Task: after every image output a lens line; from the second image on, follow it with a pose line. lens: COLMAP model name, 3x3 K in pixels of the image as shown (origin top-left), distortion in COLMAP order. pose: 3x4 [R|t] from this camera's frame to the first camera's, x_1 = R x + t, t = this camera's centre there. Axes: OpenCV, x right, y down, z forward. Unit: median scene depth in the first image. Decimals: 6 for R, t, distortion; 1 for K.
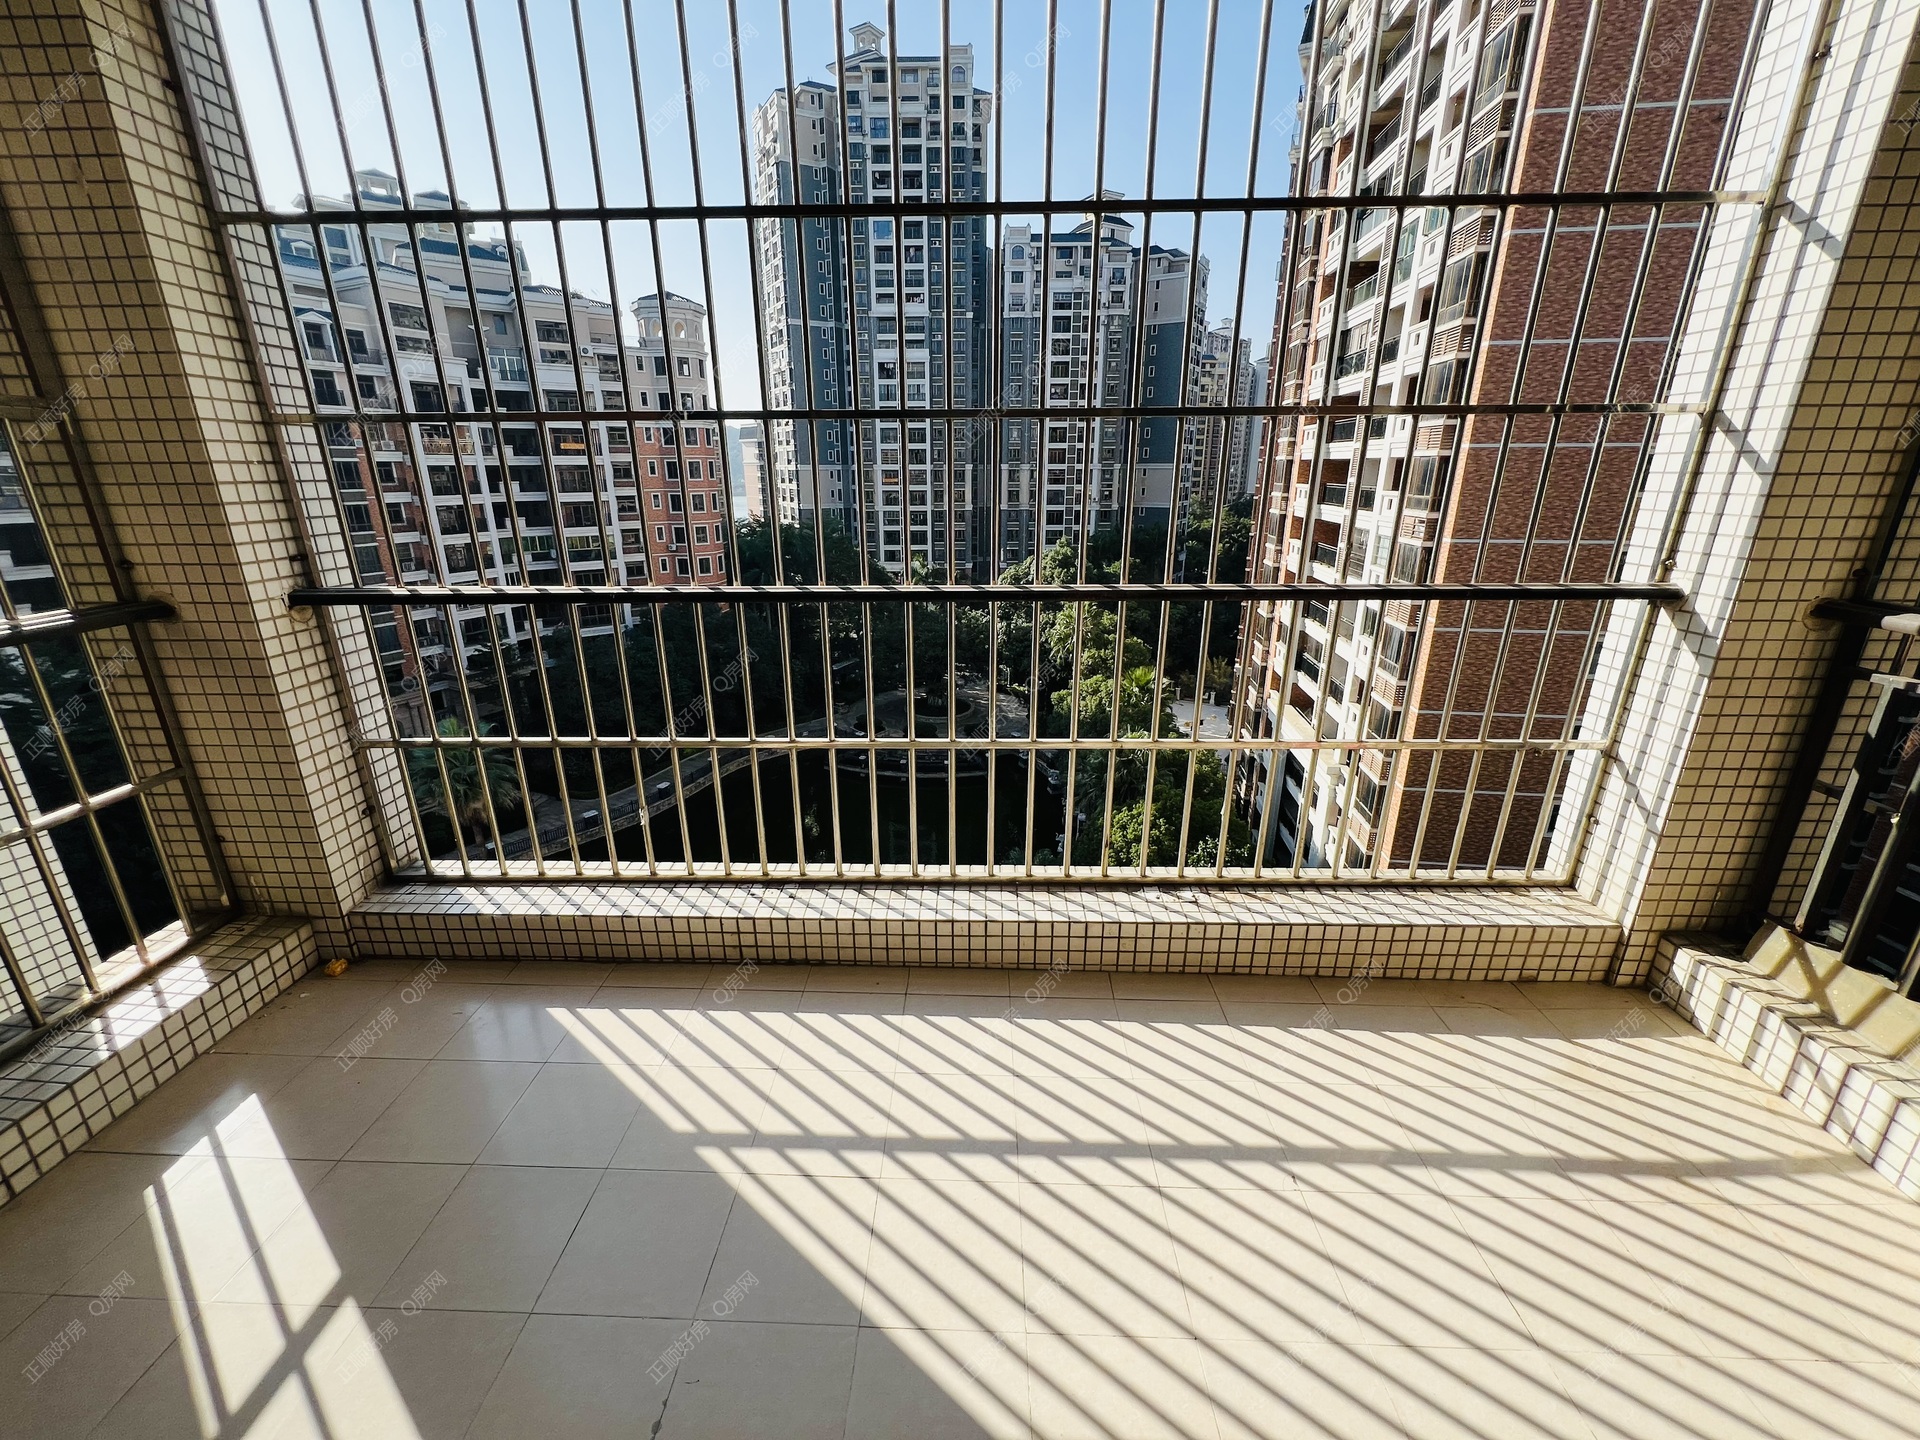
lens RADIAL K [[768.7, 0, 960.0], [0, 768.7, 720.0], [0, 0, 1]] dist [0.001080, 0.000313]
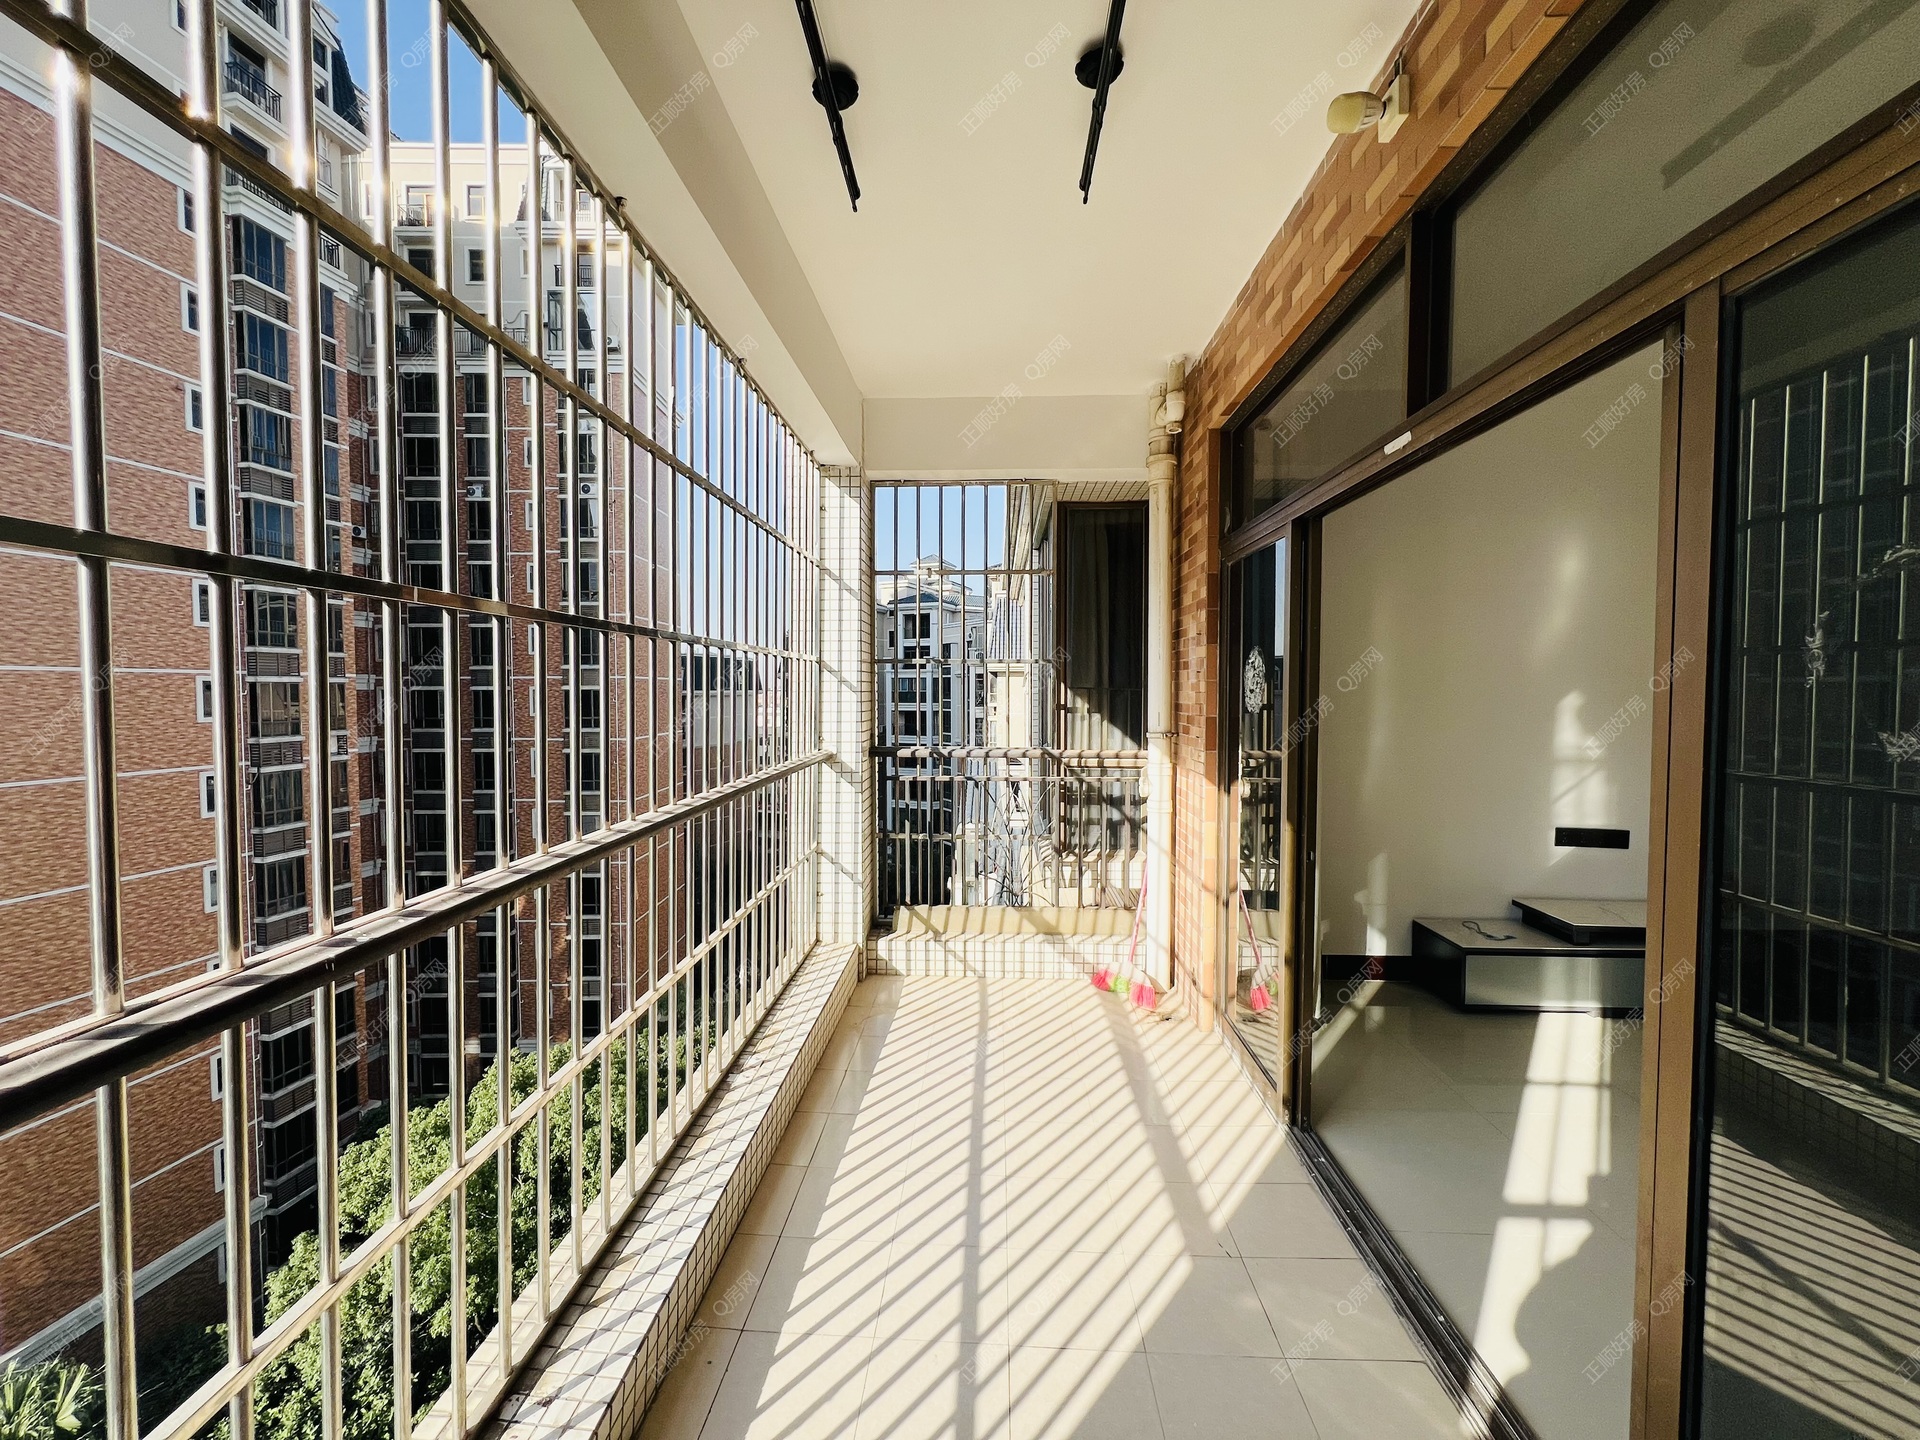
lens RADIAL K [[768.7, 0, 960.0], [0, 768.7, 720.0], [0, 0, 1]] dist [0.001080, 0.000313]
pose [[0.015355, -0.033436, 0.999323, -0.917837], [0.312381, 0.949574, 0.026971, -0.199159], [-0.949833, 0.311755, 0.025025, 0.651962]]
